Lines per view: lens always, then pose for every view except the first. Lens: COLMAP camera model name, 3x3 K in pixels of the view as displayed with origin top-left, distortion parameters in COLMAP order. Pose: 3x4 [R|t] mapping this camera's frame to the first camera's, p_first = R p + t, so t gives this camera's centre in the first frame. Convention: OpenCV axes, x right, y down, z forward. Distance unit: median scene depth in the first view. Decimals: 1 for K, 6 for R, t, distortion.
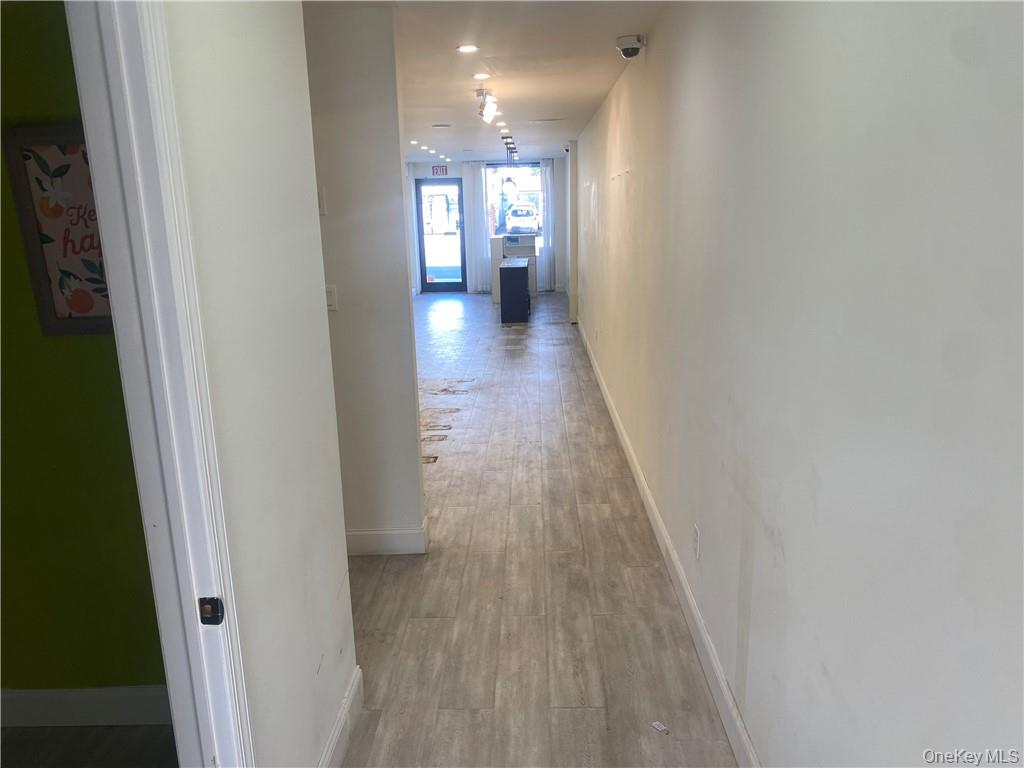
lens RADIAL K [[785.7, 0, 527.2], [0, 785.7, 427.7], [0, 0, 1]] dist [0.021672, -0.019434]
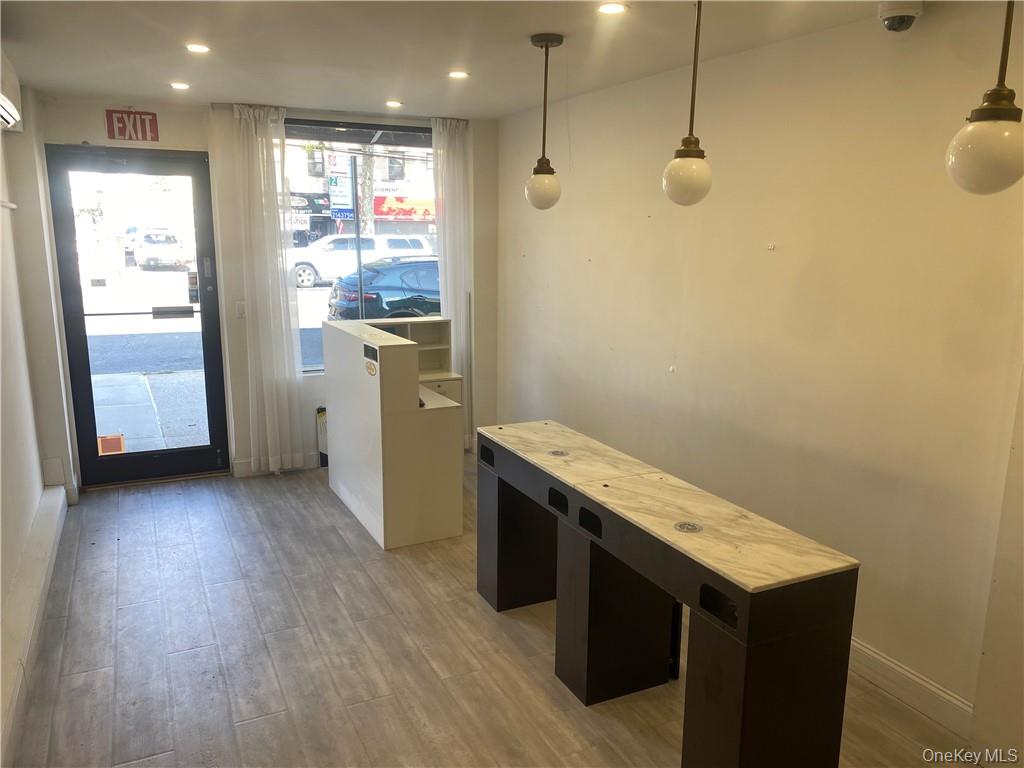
lens RADIAL K [[785.7, 0, 516.4], [0, 785.7, 398.6], [0, 0, 1]] dist [0.021672, -0.019434]
pose [[0.896137, -0.055854, 0.440249, -0.119012], [0.086443, 0.995015, -0.049719, -0.183442], [-0.435277, 0.082612, 0.896498, 0.645792]]
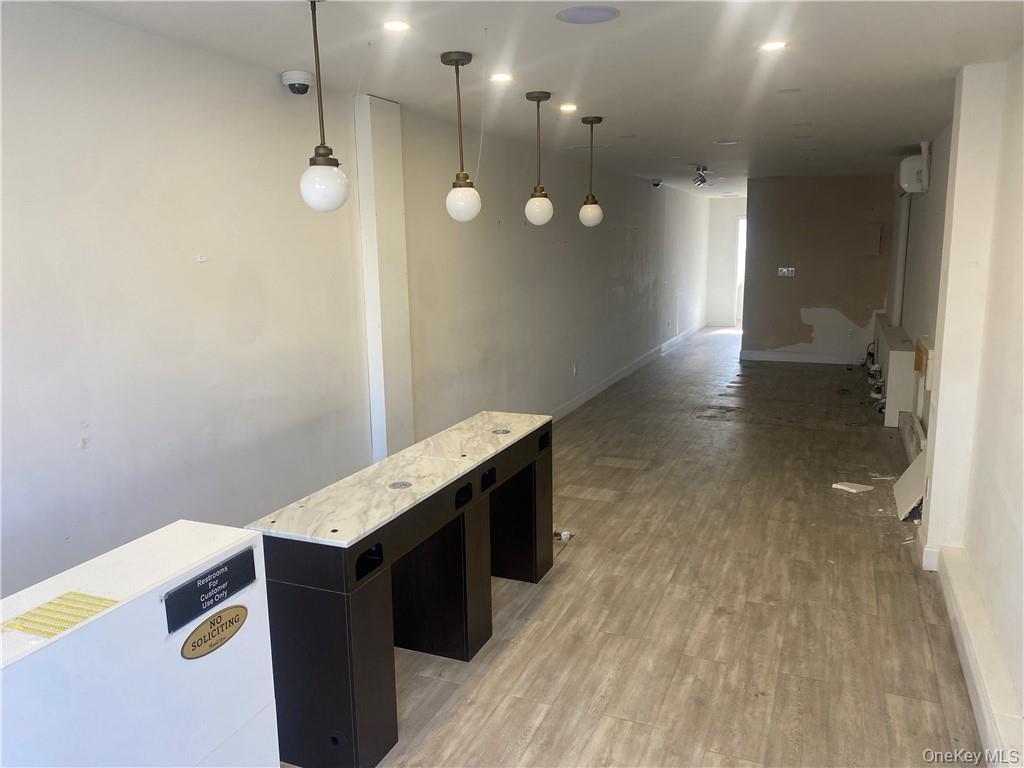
lens RADIAL K [[785.7, 0, 510.6], [0, 785.7, 388.8], [0, 0, 1]] dist [0.021672, -0.019434]
pose [[-0.923598, -0.028722, 0.382285, -0.114001], [0.144805, 0.897178, 0.417256, -0.273441], [-0.354962, 0.440734, -0.824473, 0.962967]]
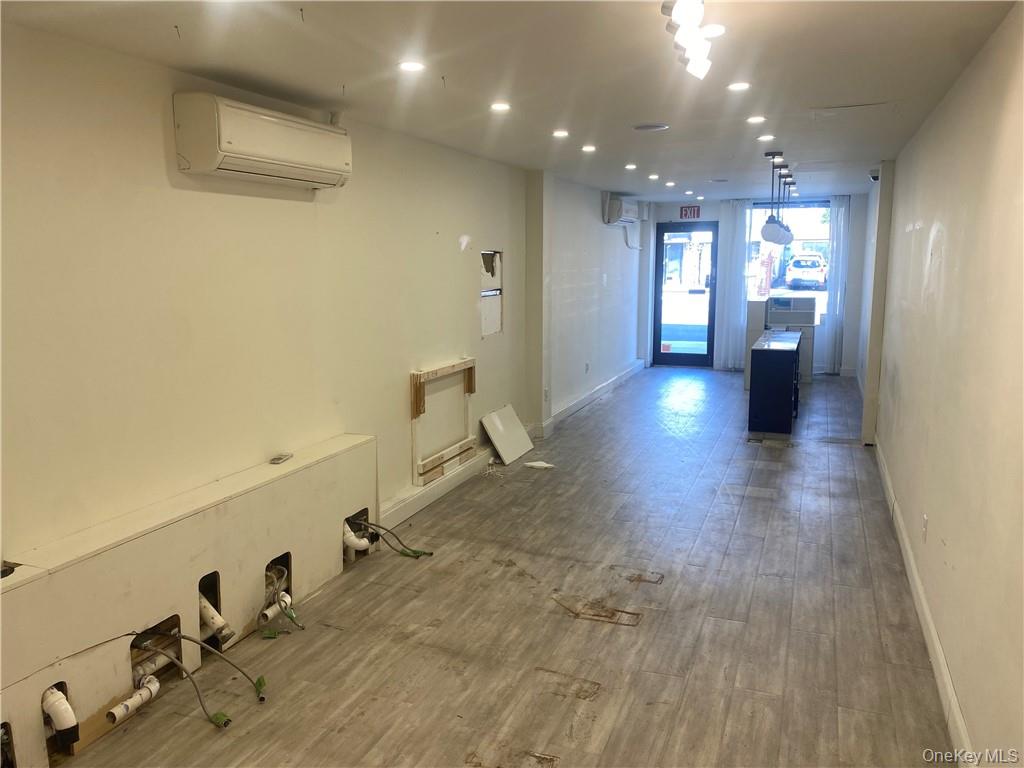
lens RADIAL K [[785.7, 0, 514.1], [0, 785.7, 378.5], [0, 0, 1]] dist [0.021672, -0.019434]
pose [[0.935392, 0.072388, -0.346124, 0.007031], [-0.112020, 0.989070, -0.095879, -0.071235], [0.335401, 0.128458, 0.933277, 0.240714]]
